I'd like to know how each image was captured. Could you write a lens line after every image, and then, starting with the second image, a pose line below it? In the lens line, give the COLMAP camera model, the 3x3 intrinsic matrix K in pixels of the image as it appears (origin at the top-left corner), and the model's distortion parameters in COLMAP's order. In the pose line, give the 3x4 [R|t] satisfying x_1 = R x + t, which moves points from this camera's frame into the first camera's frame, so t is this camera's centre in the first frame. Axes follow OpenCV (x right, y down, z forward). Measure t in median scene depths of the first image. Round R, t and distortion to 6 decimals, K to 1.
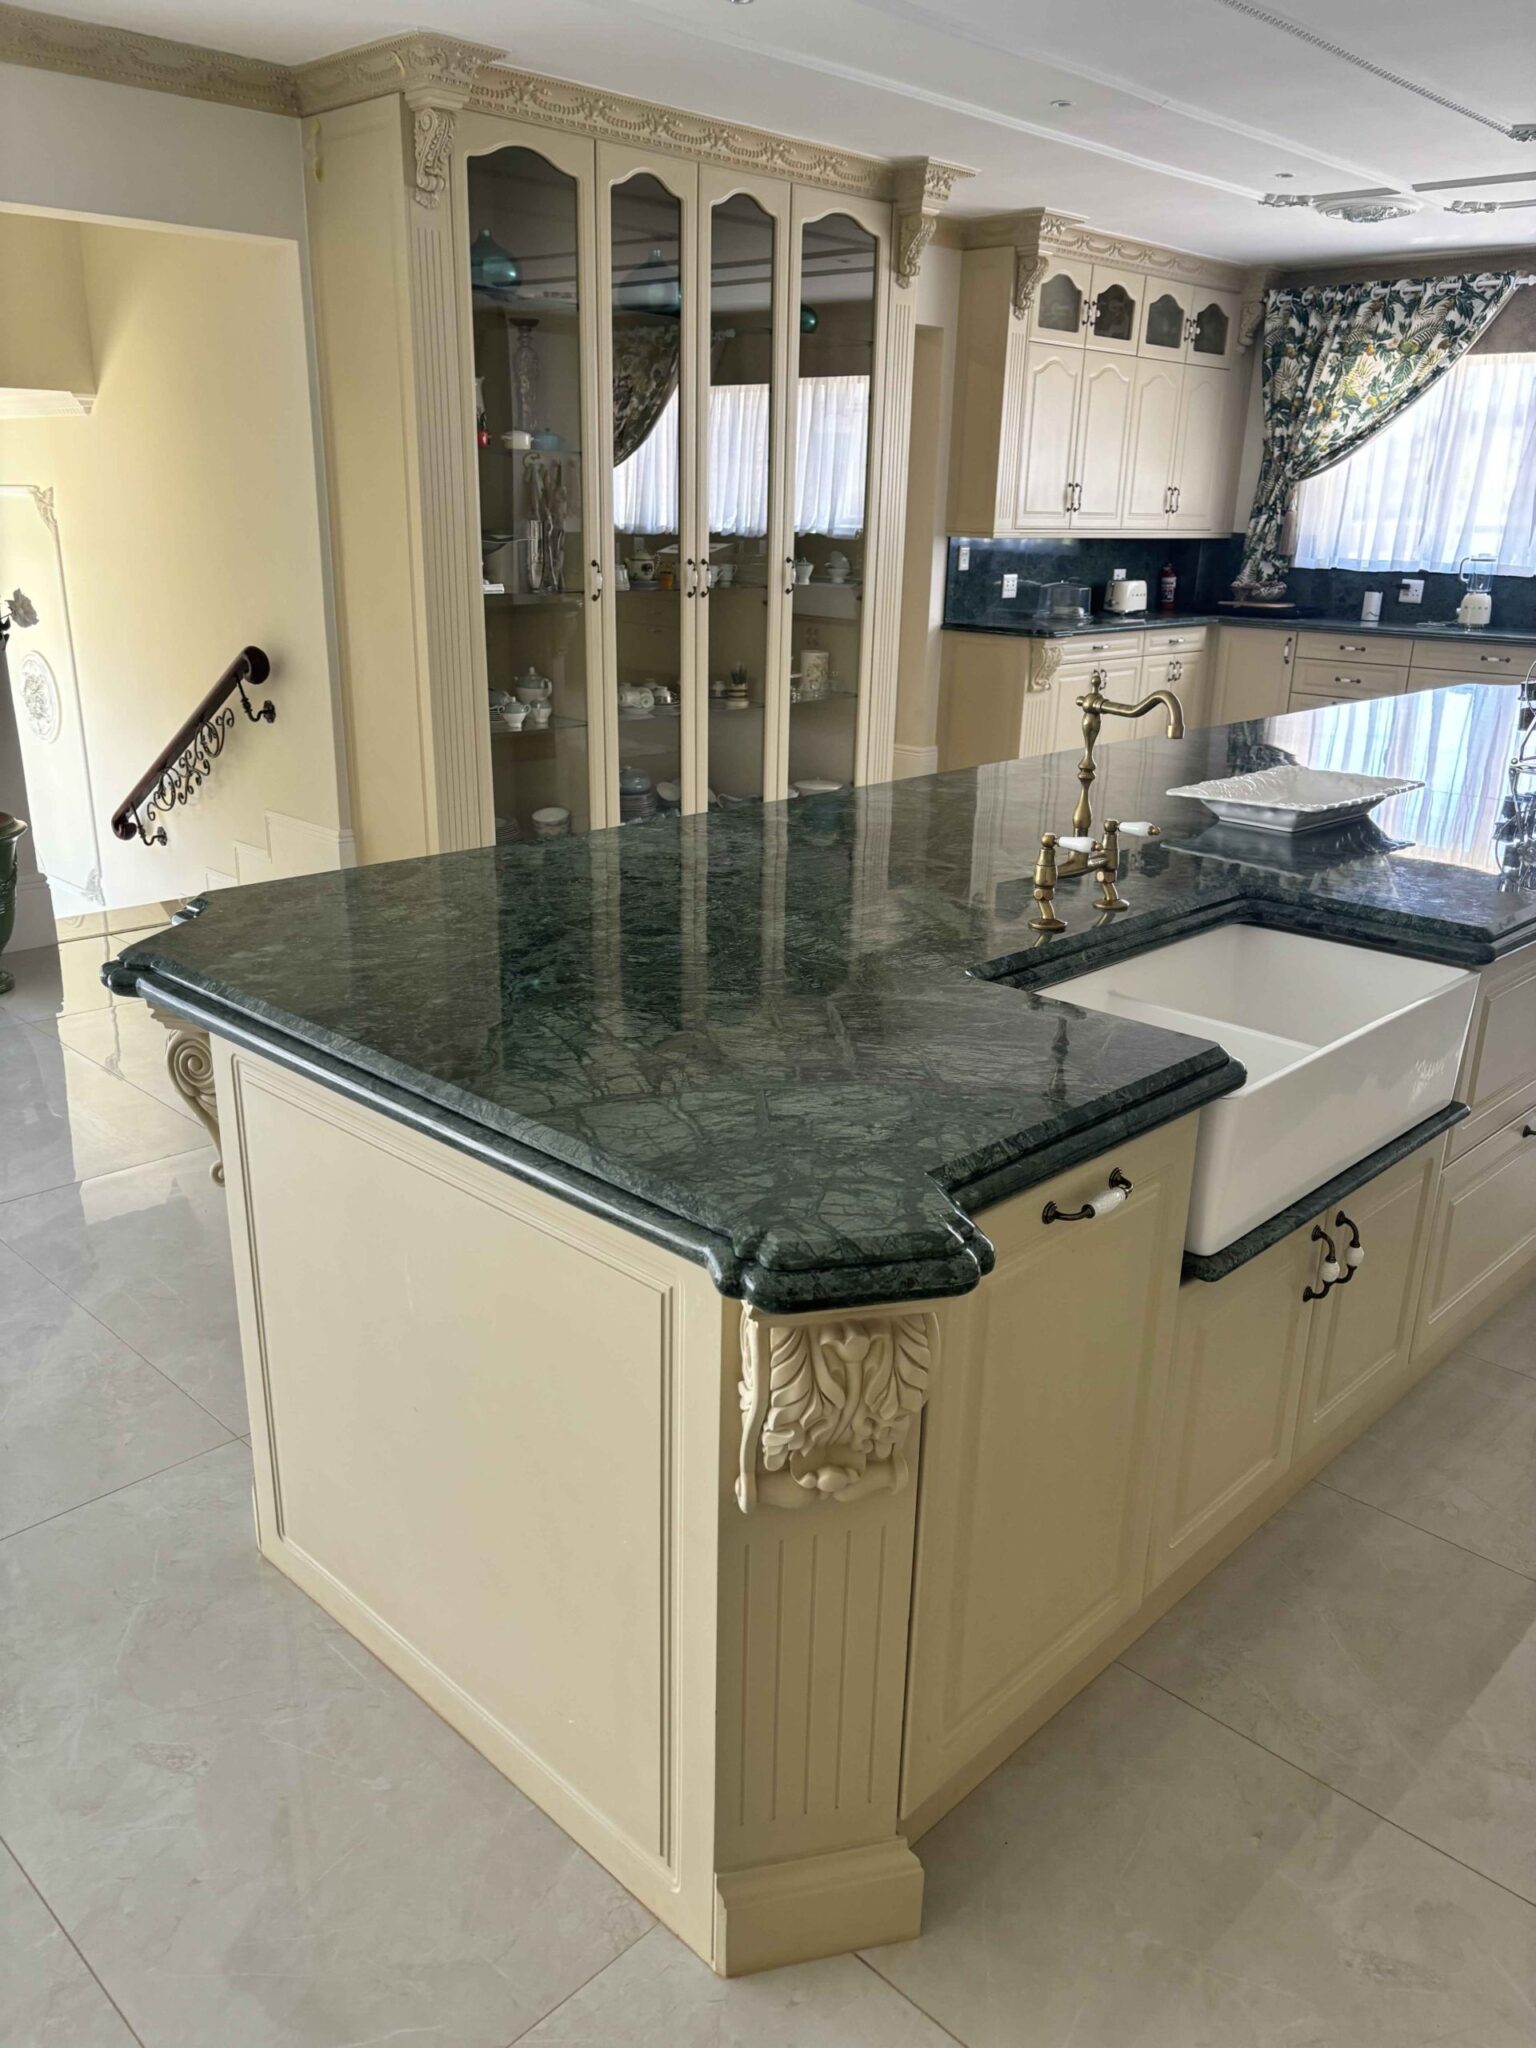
lens RADIAL K [[1559.2, 0, 770.0], [0, 1559.2, 1033.4], [0, 0, 1]] dist [0.049519, -0.050341]
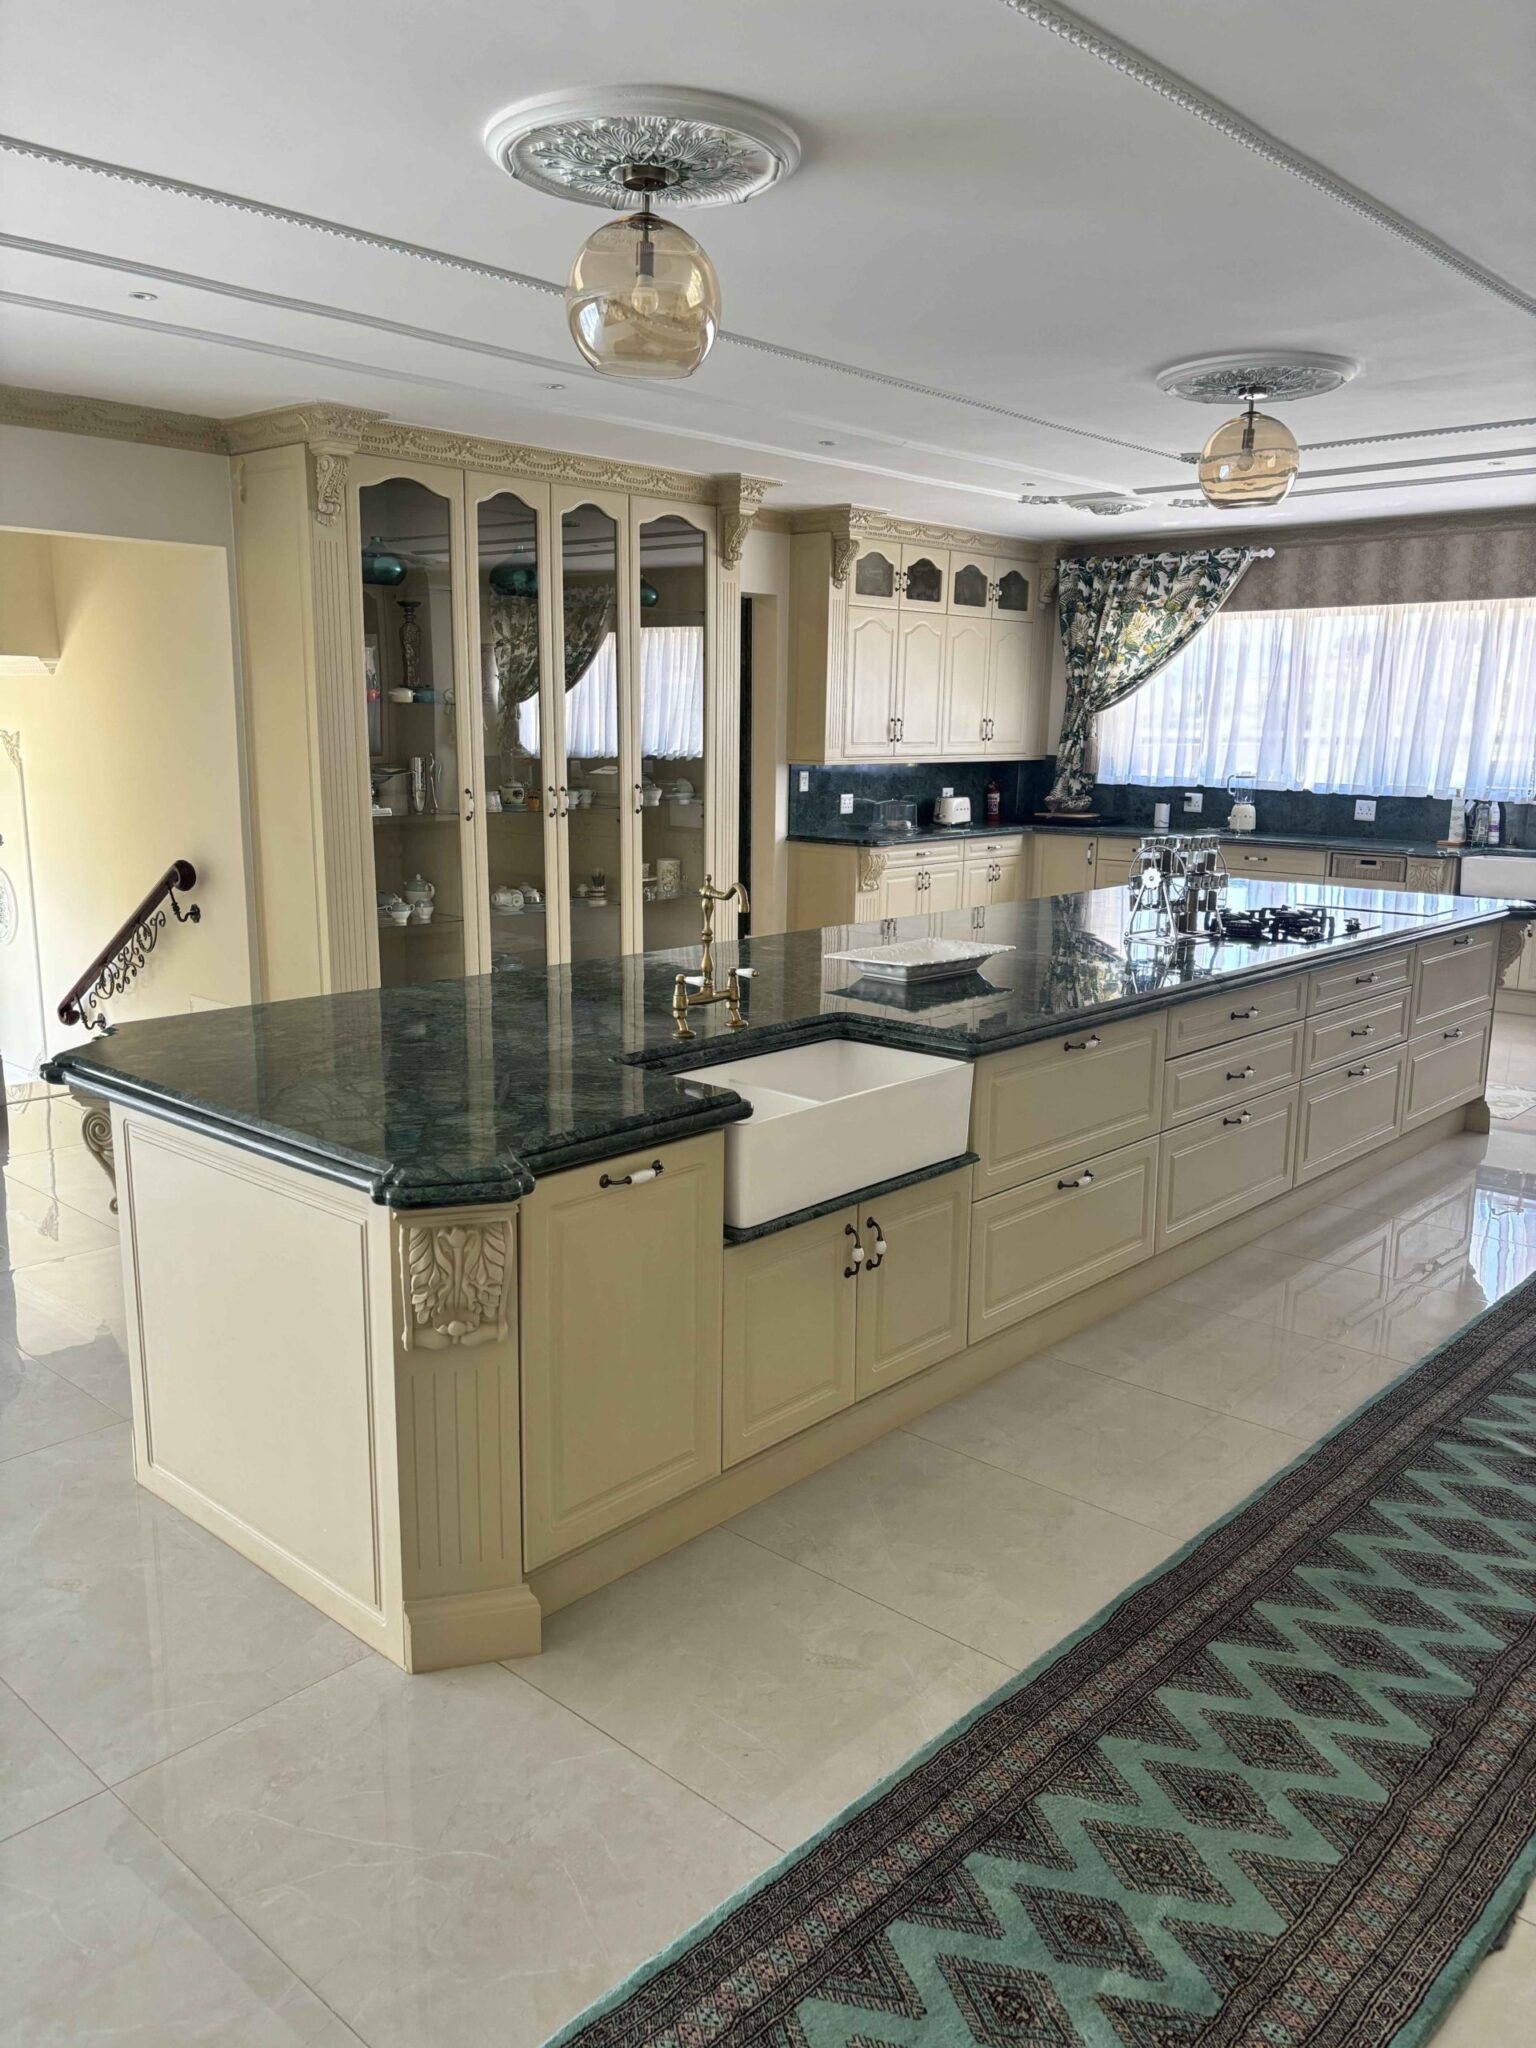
lens RADIAL K [[1559.2, 0, 769.6], [0, 1559.2, 1032.8], [0, 0, 1]] dist [0.049519, -0.050341]
pose [[0.999466, -0.015959, 0.028521, 0.091583], [0.019481, 0.991608, -0.127802, 0.051041], [-0.026242, 0.128289, 0.991390, -0.204680]]
